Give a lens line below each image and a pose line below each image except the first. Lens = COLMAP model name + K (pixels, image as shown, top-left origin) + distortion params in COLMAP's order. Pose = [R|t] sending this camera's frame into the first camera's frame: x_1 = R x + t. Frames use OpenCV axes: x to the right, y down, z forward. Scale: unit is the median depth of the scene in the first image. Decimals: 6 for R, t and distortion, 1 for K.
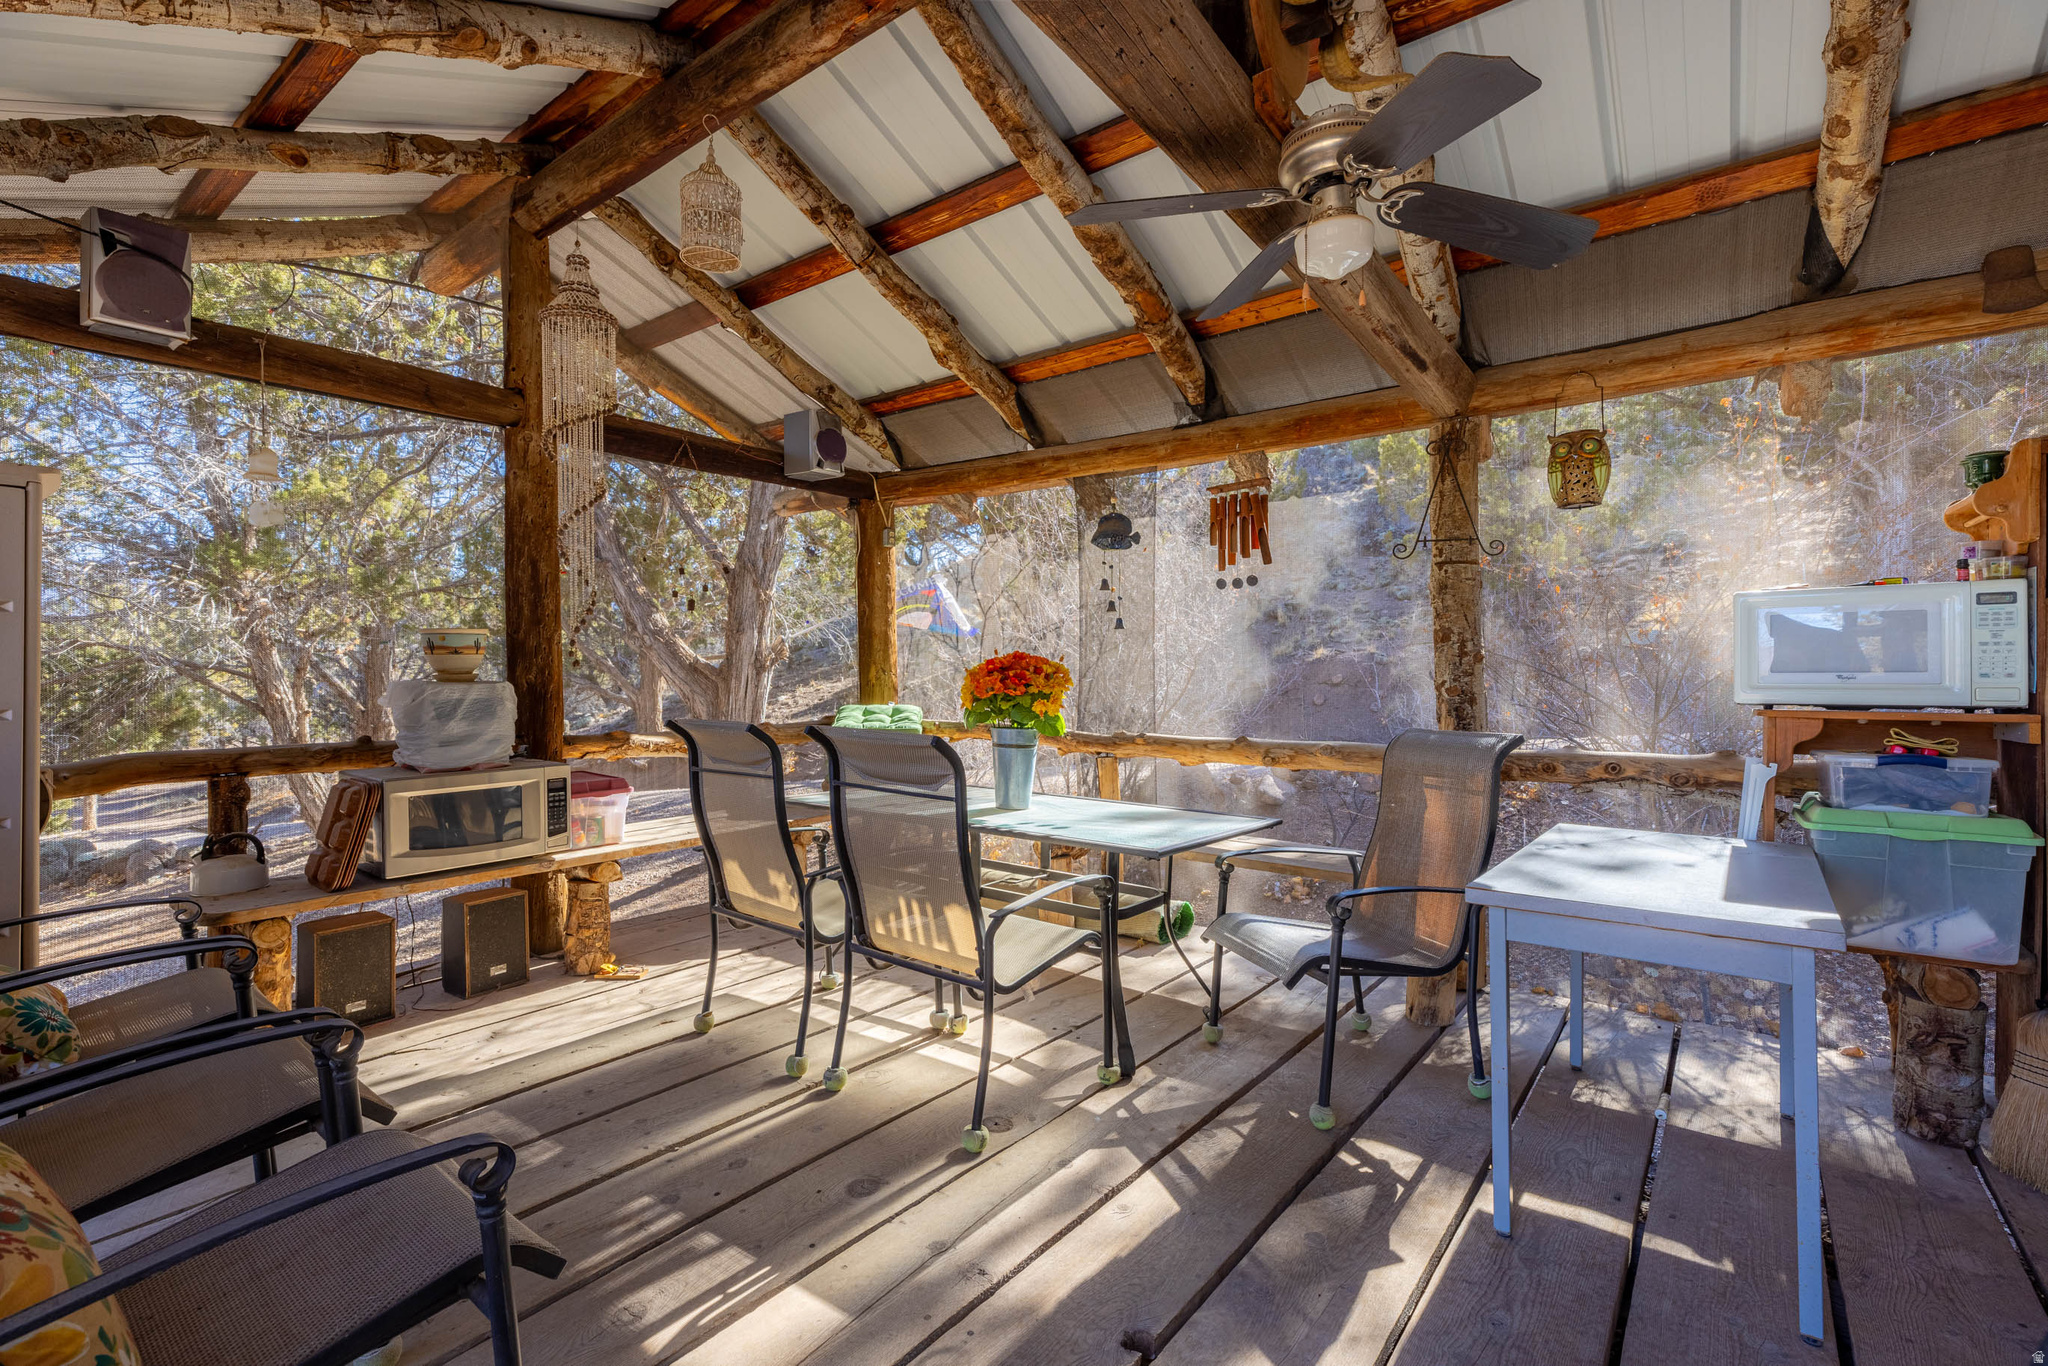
lens RADIAL K [[918.0, 0, 1023.1], [0, 918.0, 673.7], [0, 0, 1]] dist [0.000181, 0.000635]
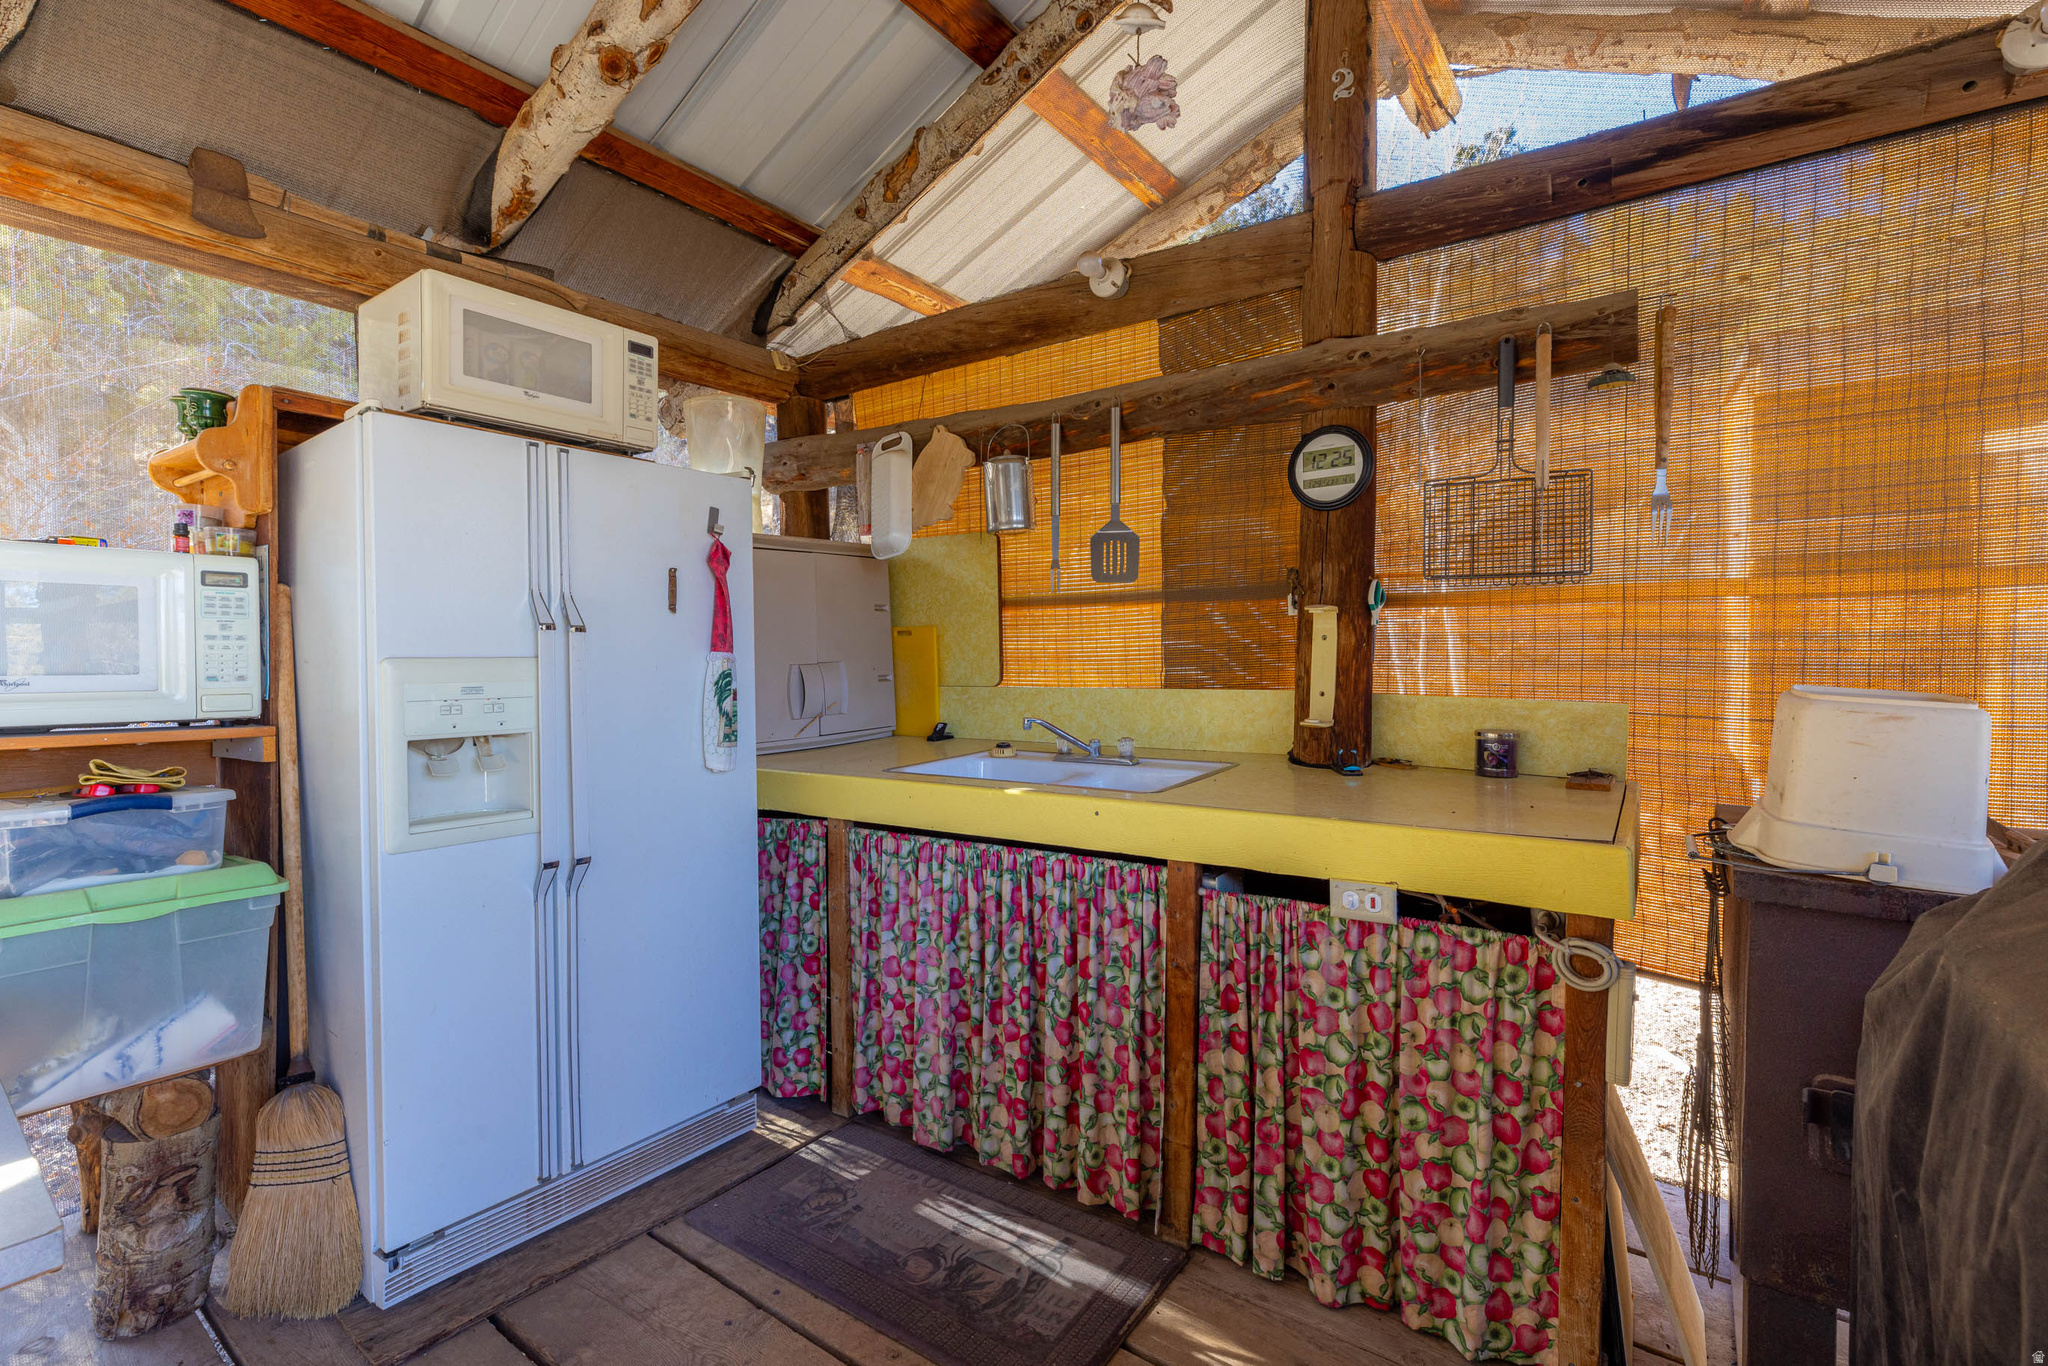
lens RADIAL K [[918.0, 0, 1022.4], [0, 918.0, 677.4], [0, 0, 1]] dist [0.000181, 0.000635]
pose [[-0.013258, -0.009492, 0.999867, 0.269901], [0.002792, 0.999951, 0.009530, -0.004603], [-0.999908, 0.002918, -0.013230, 0.332122]]
